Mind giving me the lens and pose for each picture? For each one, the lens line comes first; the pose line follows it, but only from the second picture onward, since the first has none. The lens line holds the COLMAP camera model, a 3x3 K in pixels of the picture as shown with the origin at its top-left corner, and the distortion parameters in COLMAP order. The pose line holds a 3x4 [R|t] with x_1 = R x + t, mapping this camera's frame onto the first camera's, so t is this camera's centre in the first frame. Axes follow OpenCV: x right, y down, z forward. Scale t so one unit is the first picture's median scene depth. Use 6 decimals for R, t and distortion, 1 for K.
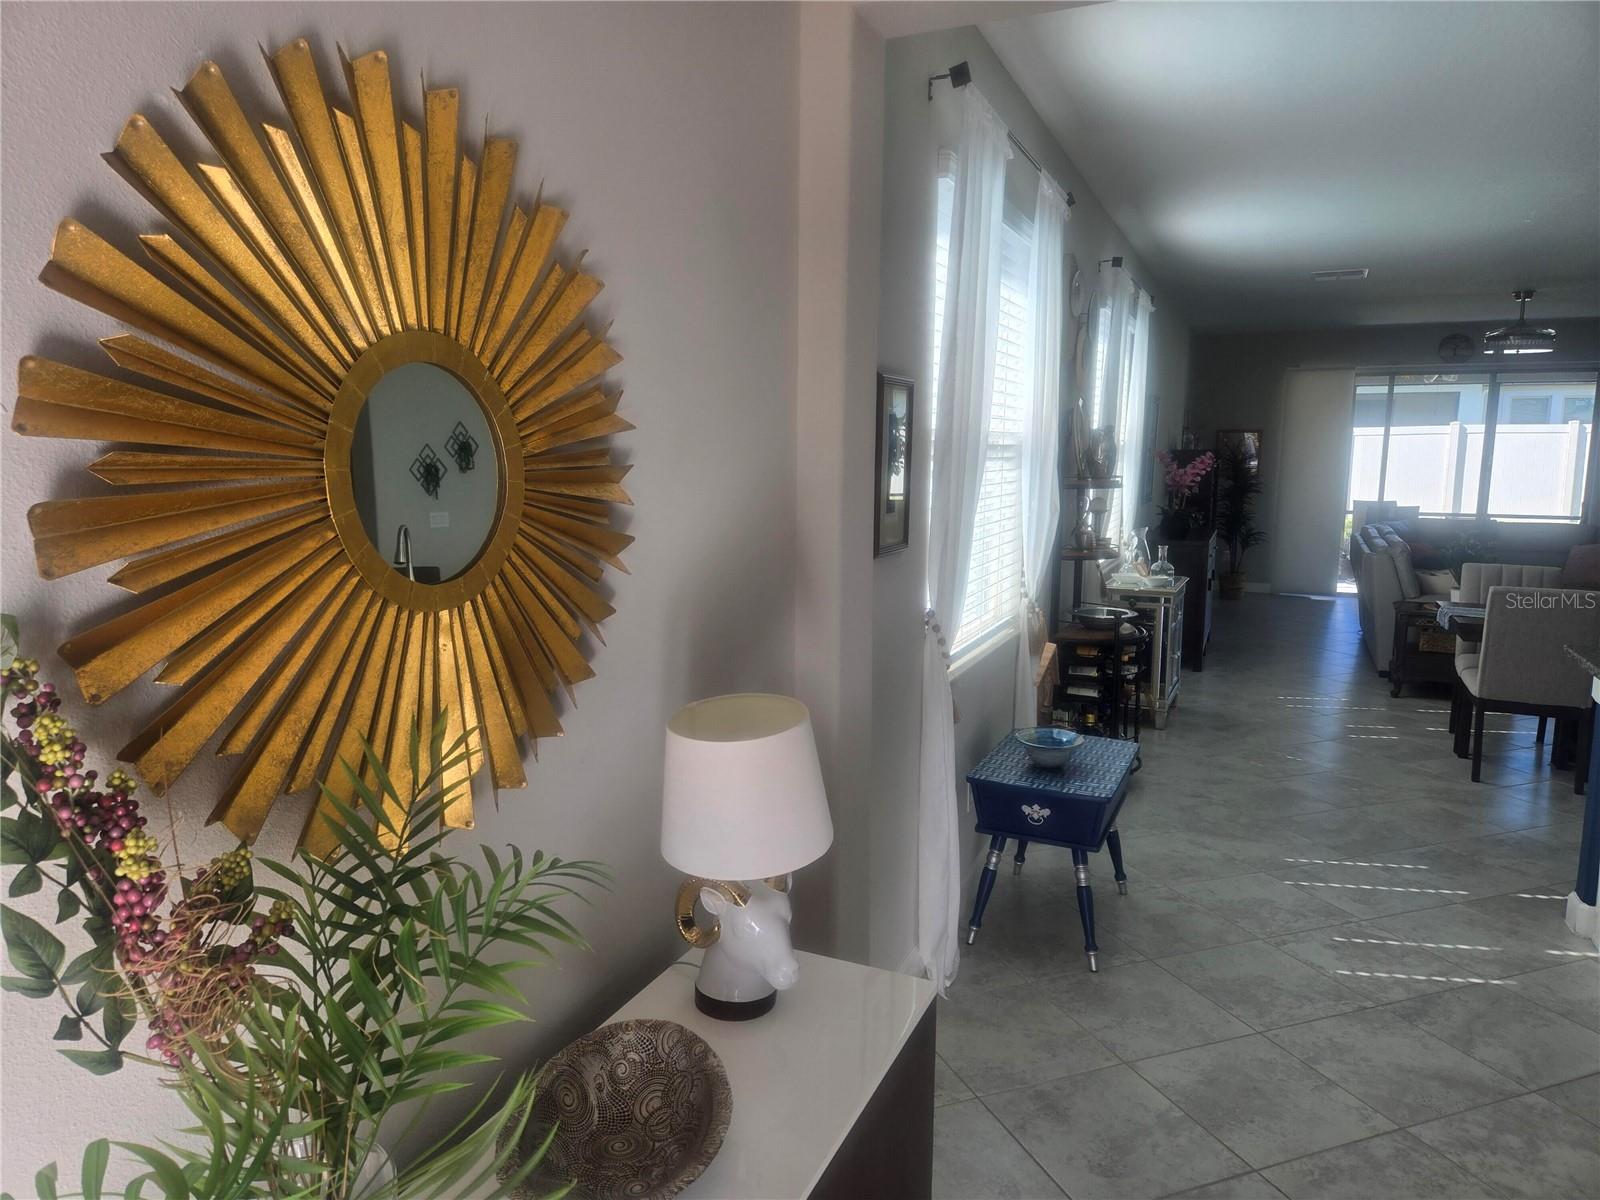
lens RADIAL K [[1082.2, 0, 800.0], [0, 1082.2, 600.0], [0, 0, 1]] dist [0.102139, -0.081671]
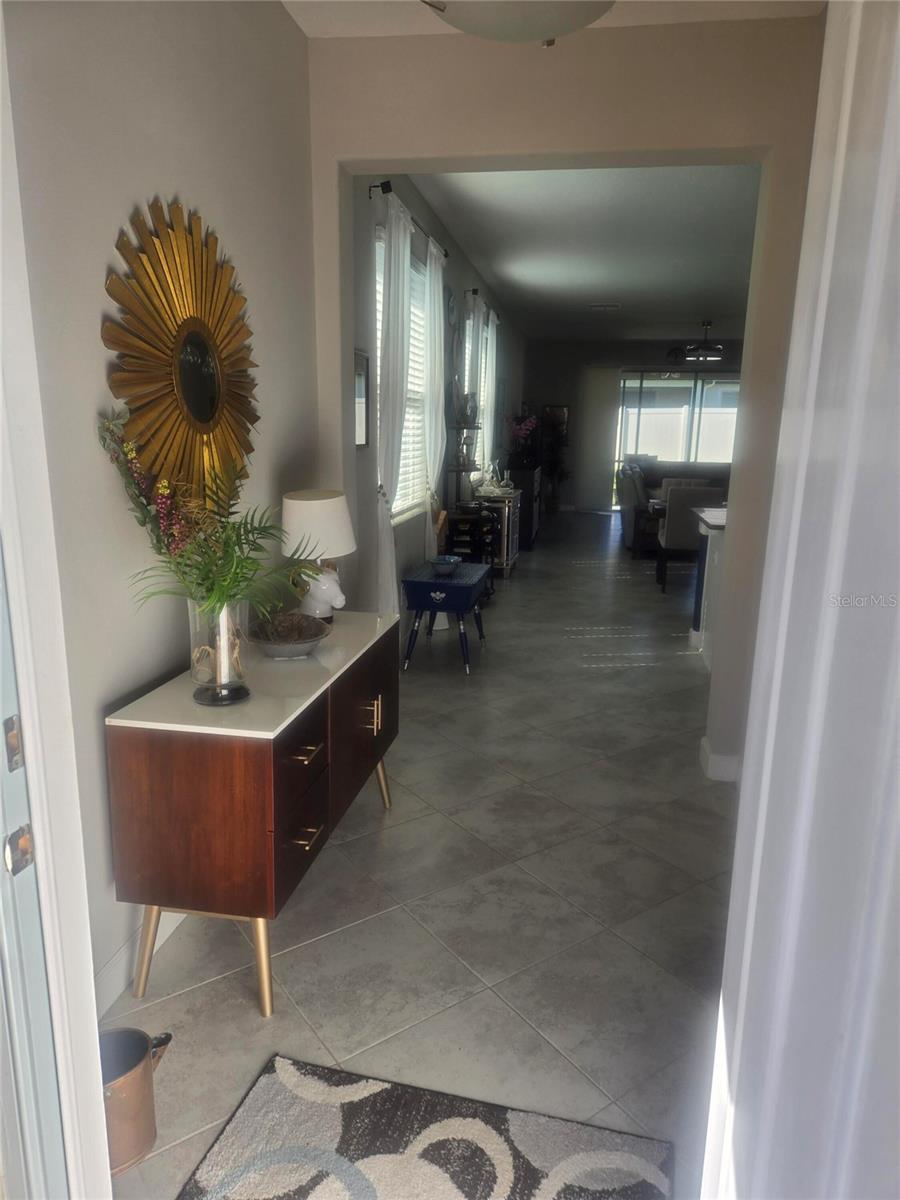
lens RADIAL K [[811.6, 0, 468.8], [0, 811.6, 621.1], [0, 0, 1]] dist [0.102139, -0.081671]
pose [[0.966755, -0.047249, 0.251303, -0.069855], [0.022373, 0.994641, 0.100941, 0.075998], [-0.254725, -0.091963, 0.962631, -0.296261]]
